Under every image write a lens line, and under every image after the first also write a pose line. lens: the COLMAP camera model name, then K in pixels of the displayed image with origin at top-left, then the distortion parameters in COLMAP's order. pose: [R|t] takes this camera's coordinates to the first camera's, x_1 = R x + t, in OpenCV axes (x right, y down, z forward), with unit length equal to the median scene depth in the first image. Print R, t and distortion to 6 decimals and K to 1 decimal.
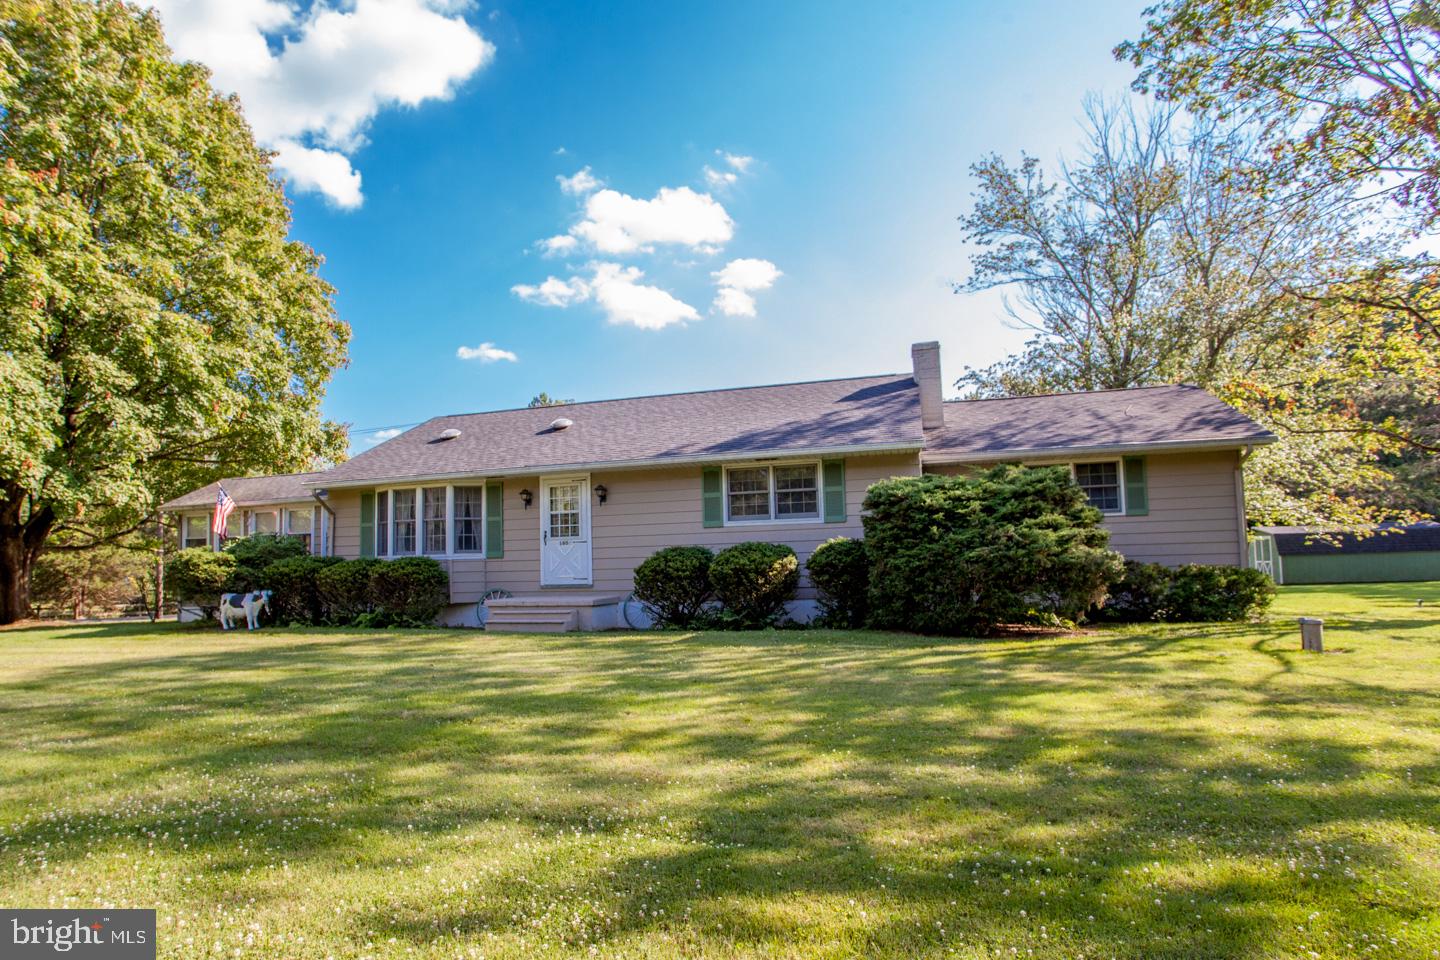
lens RADIAL K [[824.7, 0, 564.7], [0, 824.7, 516.5], [0, 0, 1]] dist [0.000240, -0.000018]
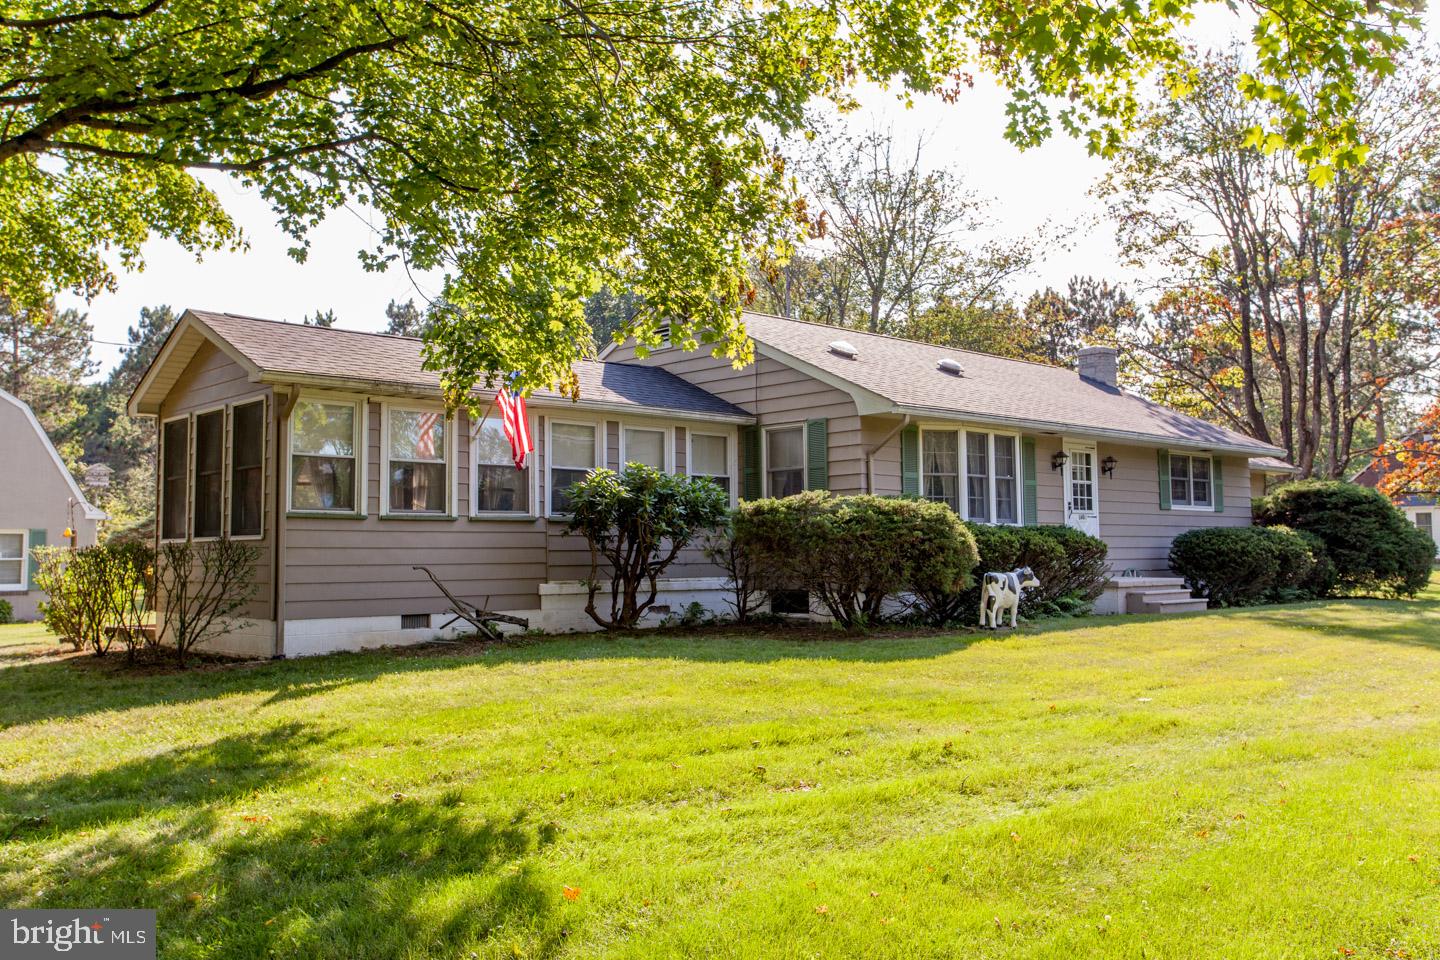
lens RADIAL K [[1292.9, 0, 720.0], [0, 1292.9, 480.0], [0, 0, 1]] dist [0.002272, 0.000912]
pose [[0.387058, 0.069421, 0.919438, -1.417565], [-0.065046, 0.996733, -0.047875, 0.083814], [-0.919758, -0.041275, 0.390309, 0.812742]]
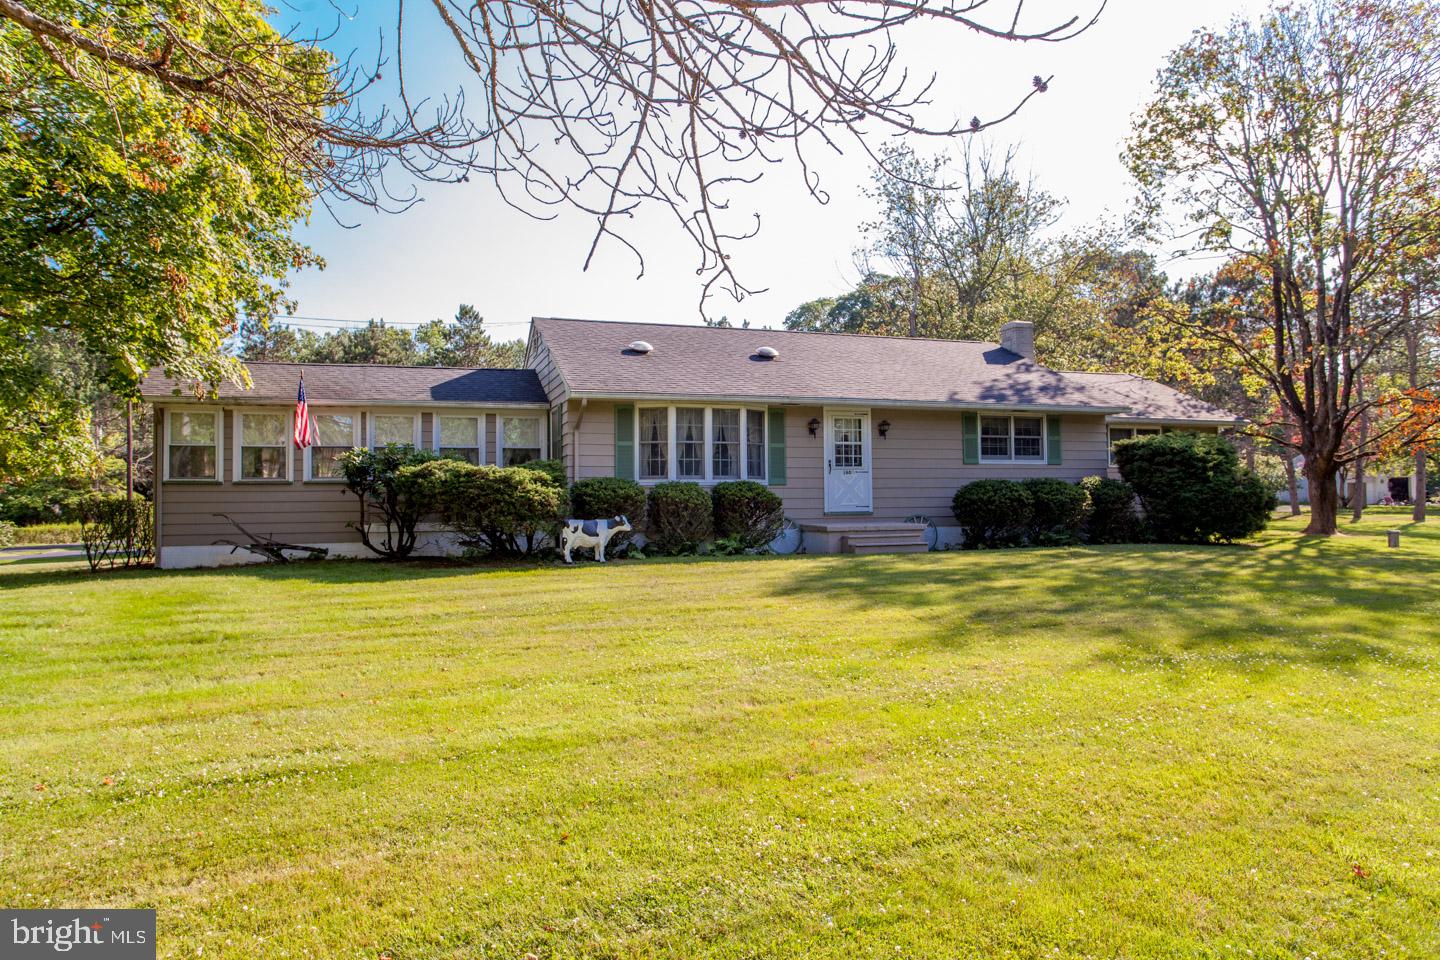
lens RADIAL K [[967.4, 0, 720.0], [0, 967.4, 480.0], [0, 0, 1]] dist [-0.003442, 0.002807]
pose [[0.745809, 0.028642, 0.665544, -0.945737], [-0.051027, 0.998596, 0.014205, 0.032486], [-0.664203, -0.044555, 0.746224, 0.178296]]
